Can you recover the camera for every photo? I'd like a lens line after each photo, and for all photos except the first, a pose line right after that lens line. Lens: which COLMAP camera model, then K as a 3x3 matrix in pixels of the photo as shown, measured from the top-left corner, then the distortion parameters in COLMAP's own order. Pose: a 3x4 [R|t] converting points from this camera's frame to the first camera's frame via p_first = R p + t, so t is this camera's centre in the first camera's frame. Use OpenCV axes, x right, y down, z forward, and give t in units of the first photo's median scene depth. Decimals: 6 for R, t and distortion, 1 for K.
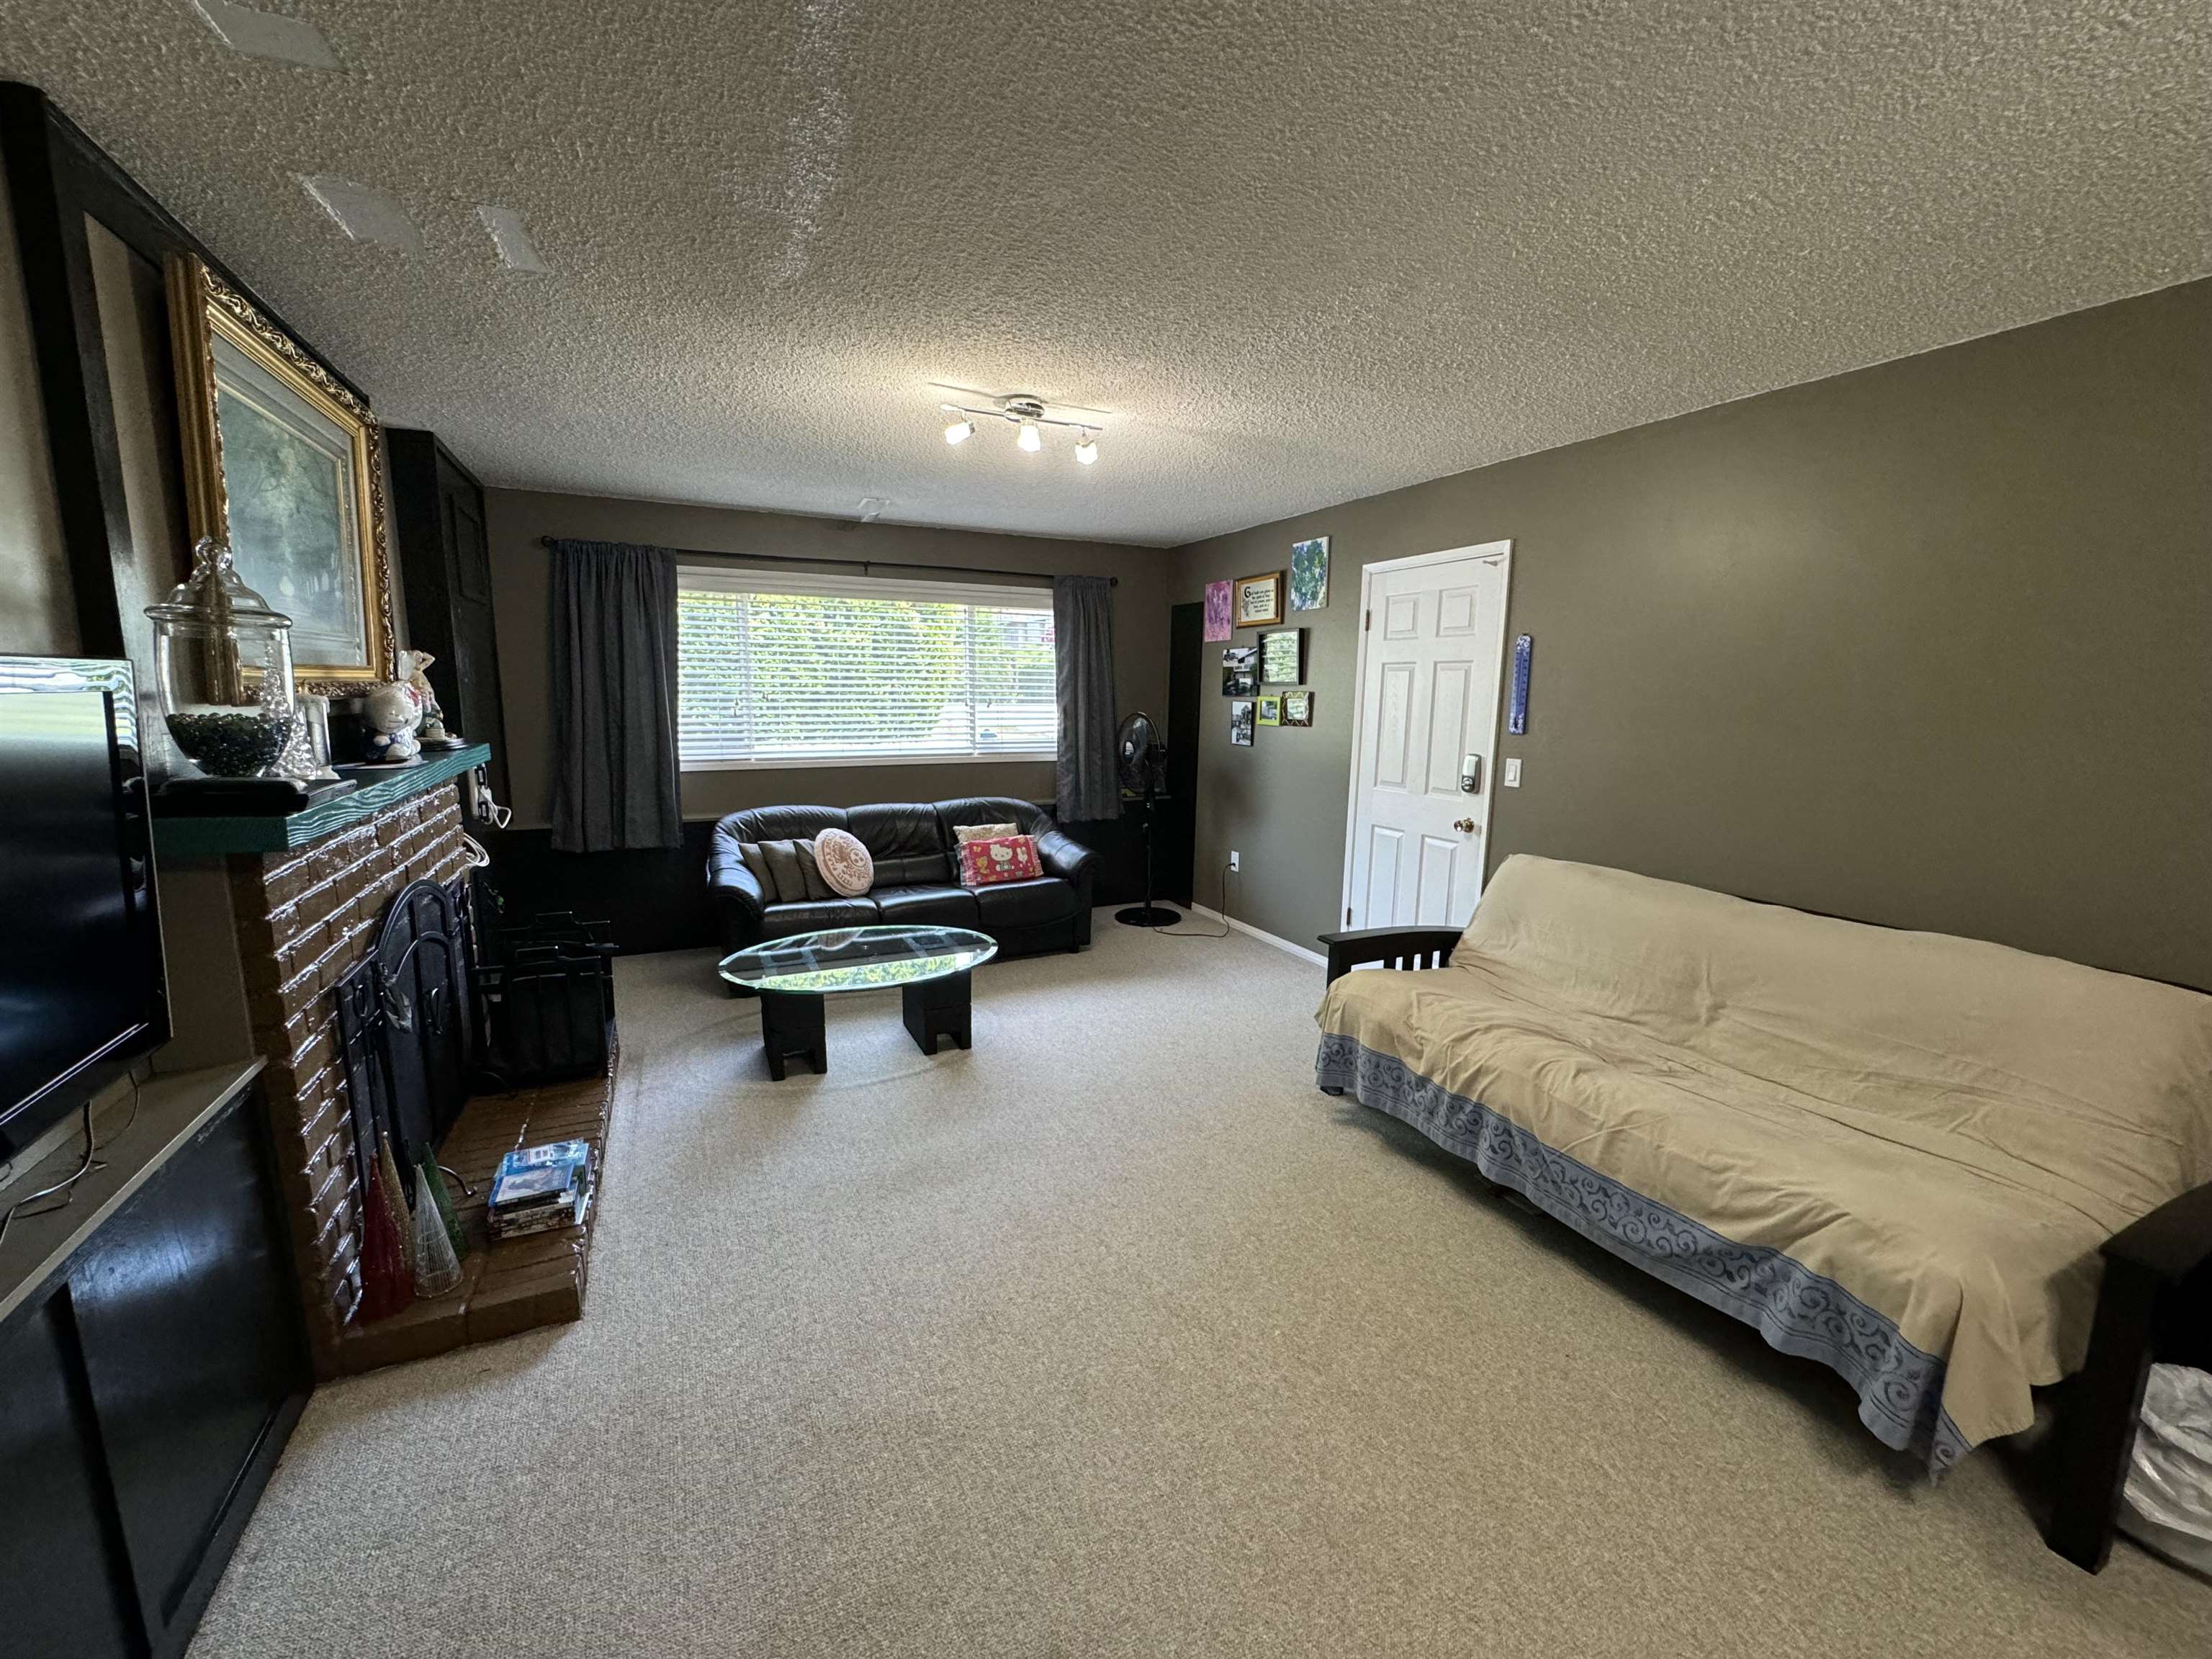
lens RADIAL K [[875.4, 0, 1103.2], [0, 875.4, 830.6], [0, 0, 1]] dist [-0.009075, -0.000162]
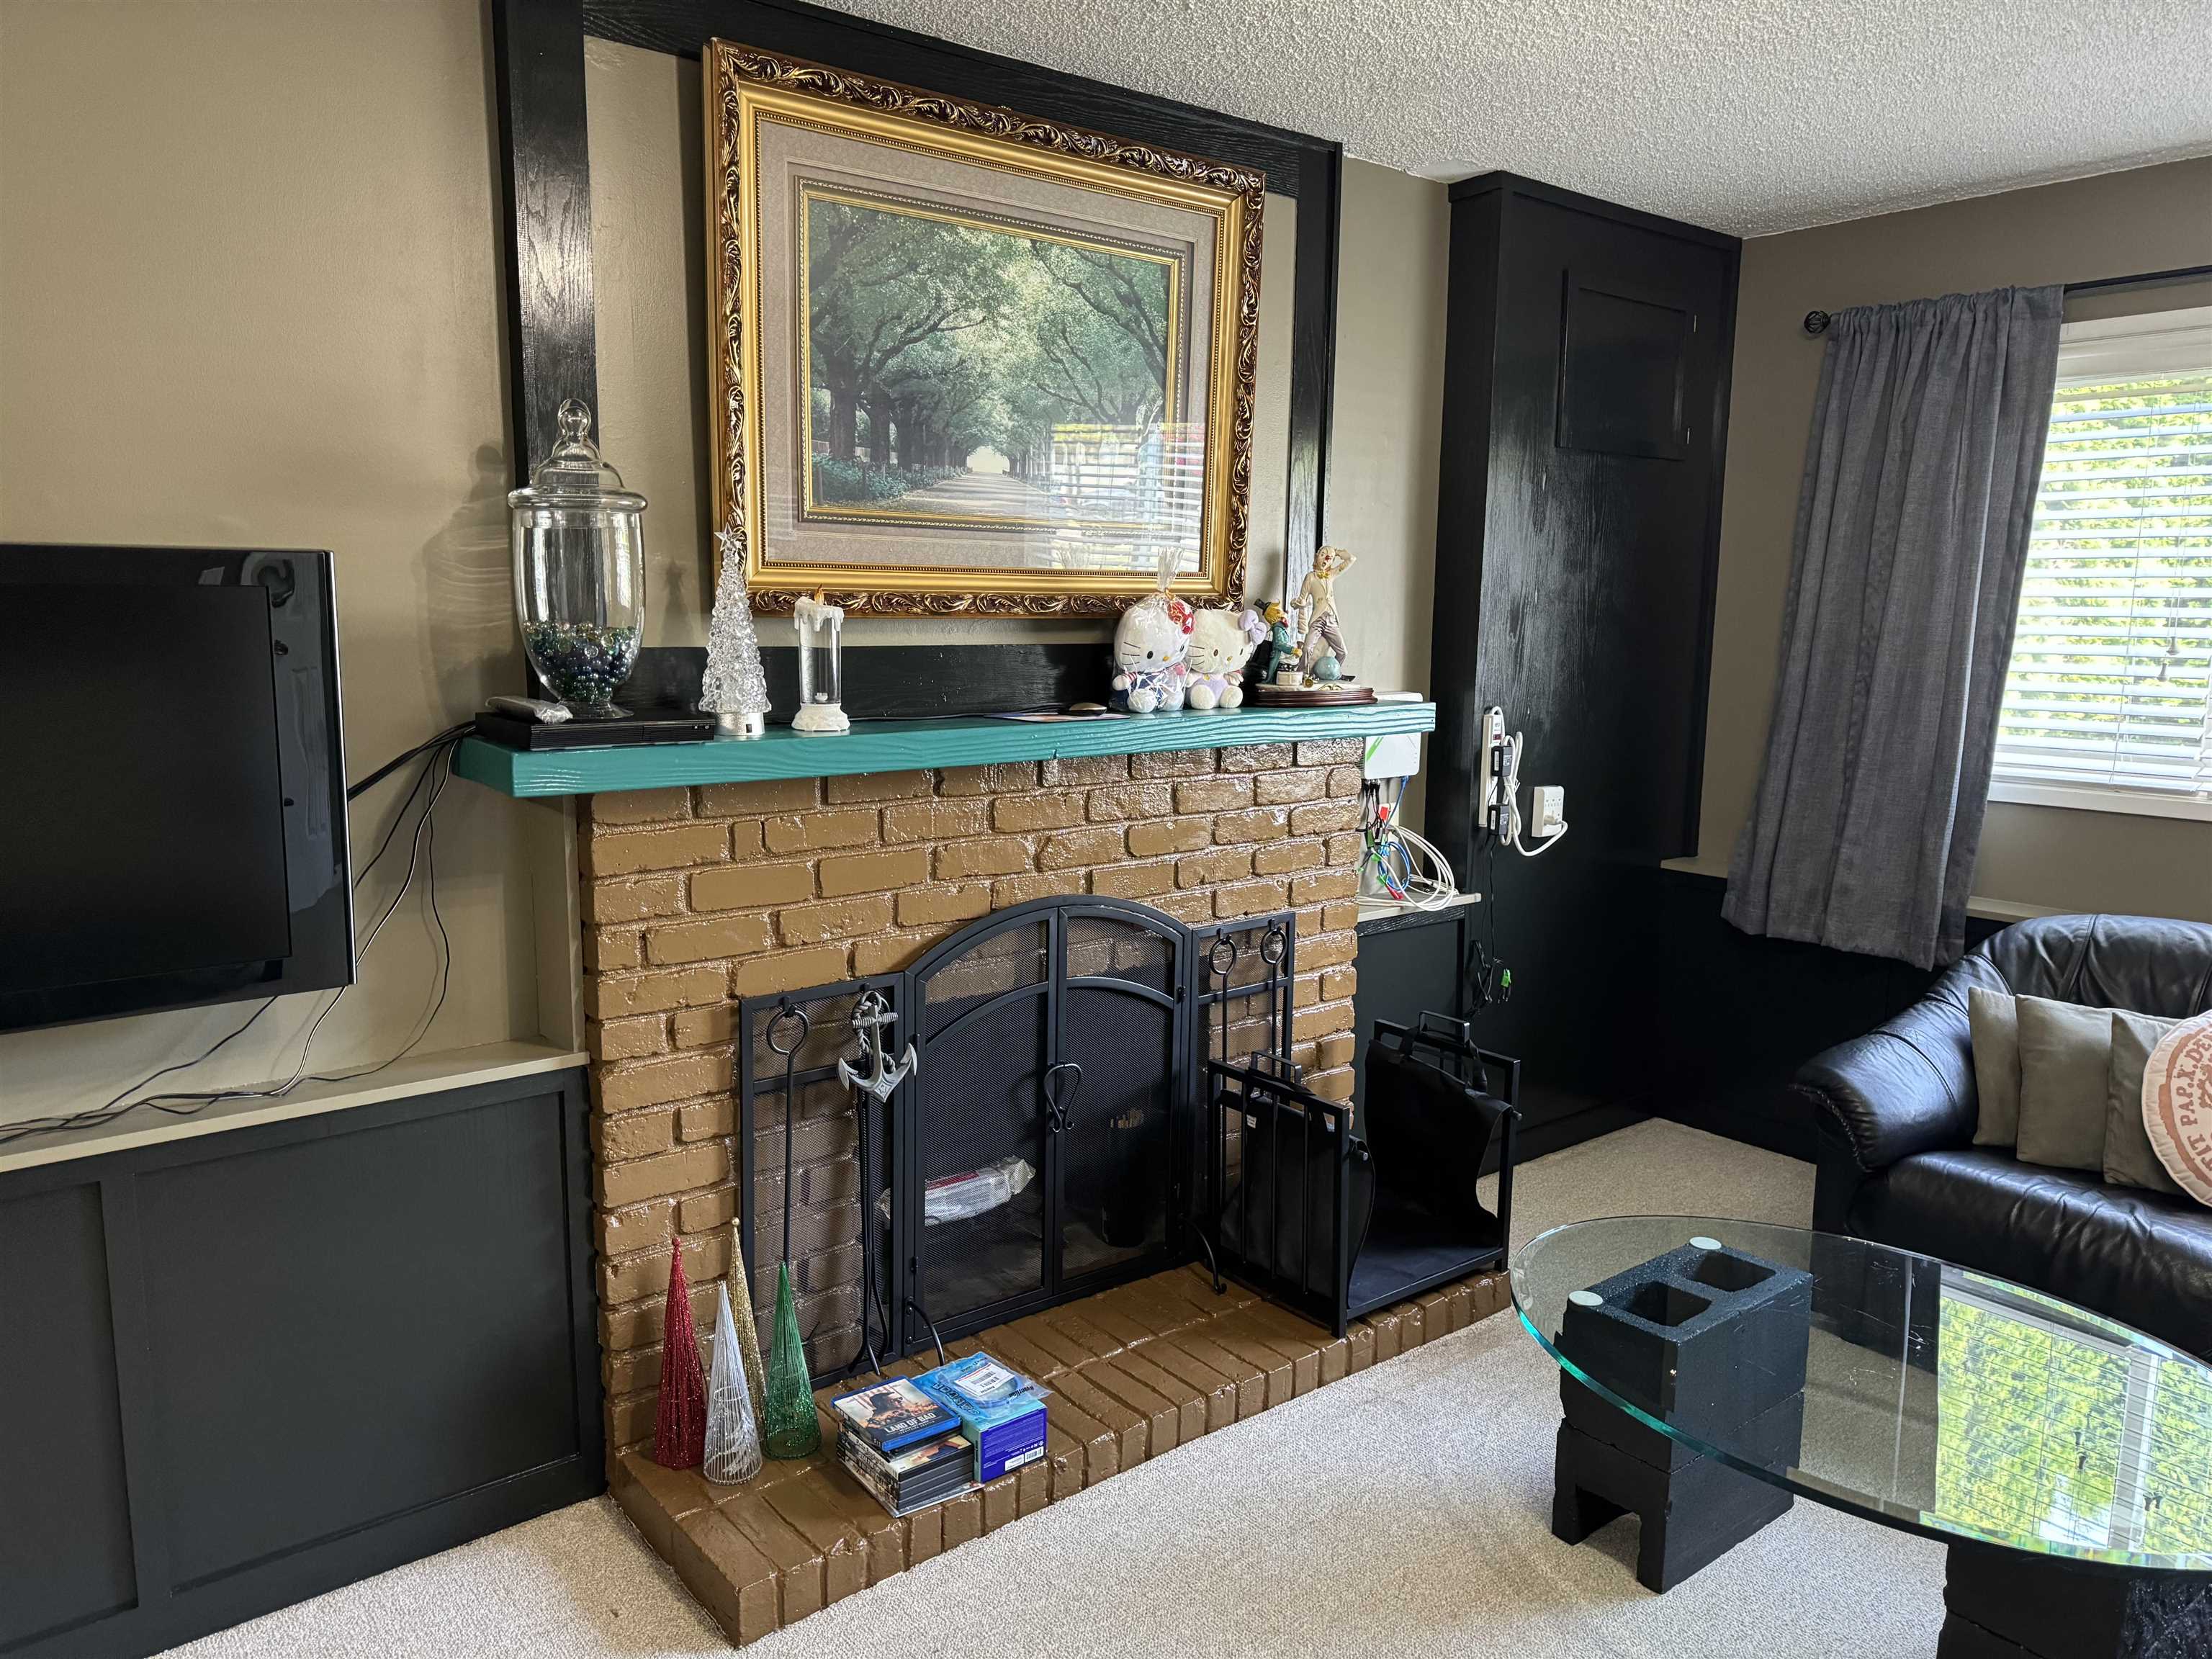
lens RADIAL K [[1554.5, 0, 1108.2], [0, 1554.5, 831.8], [0, 0, 1]] dist [0.049128, -0.062330]
pose [[0.221732, 0.132888, -0.966010, 0.189777], [-0.165593, 0.981412, 0.096998, -0.059877], [0.960944, 0.138457, 0.239616, 0.420551]]
